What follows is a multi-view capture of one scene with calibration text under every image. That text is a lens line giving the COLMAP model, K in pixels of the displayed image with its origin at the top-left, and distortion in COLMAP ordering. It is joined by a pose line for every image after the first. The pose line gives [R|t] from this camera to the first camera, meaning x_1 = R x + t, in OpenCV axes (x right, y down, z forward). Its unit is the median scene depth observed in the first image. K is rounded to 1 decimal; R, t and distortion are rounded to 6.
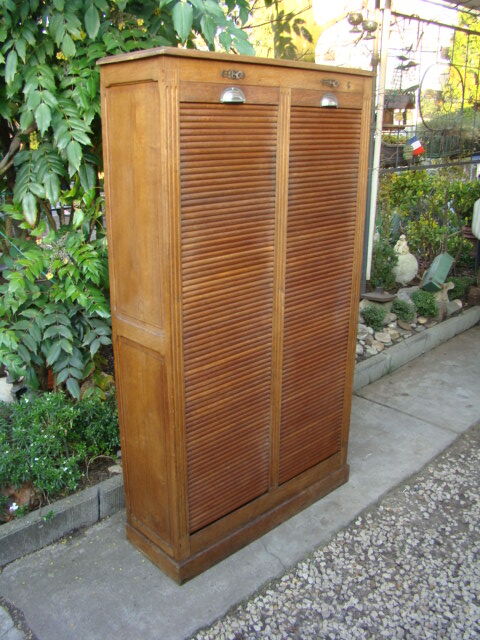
lens RADIAL K [[591.8, 0, 237.5], [0, 591.8, 316.5], [0, 0, 1]] dist [-0.131802, 0.000000]
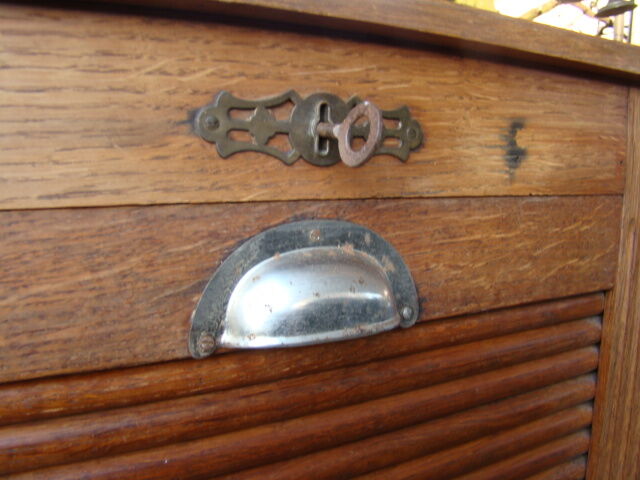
lens RADIAL K [[591.8, 0, 321.6], [0, 591.8, 242.5], [0, 0, 1]] dist [-0.131802, 0.000000]
pose [[0.972995, 0.031105, -0.228722, 0.190574], [-0.075707, 0.979071, -0.188912, -0.368849], [0.218059, 0.201126, 0.954986, 0.913484]]
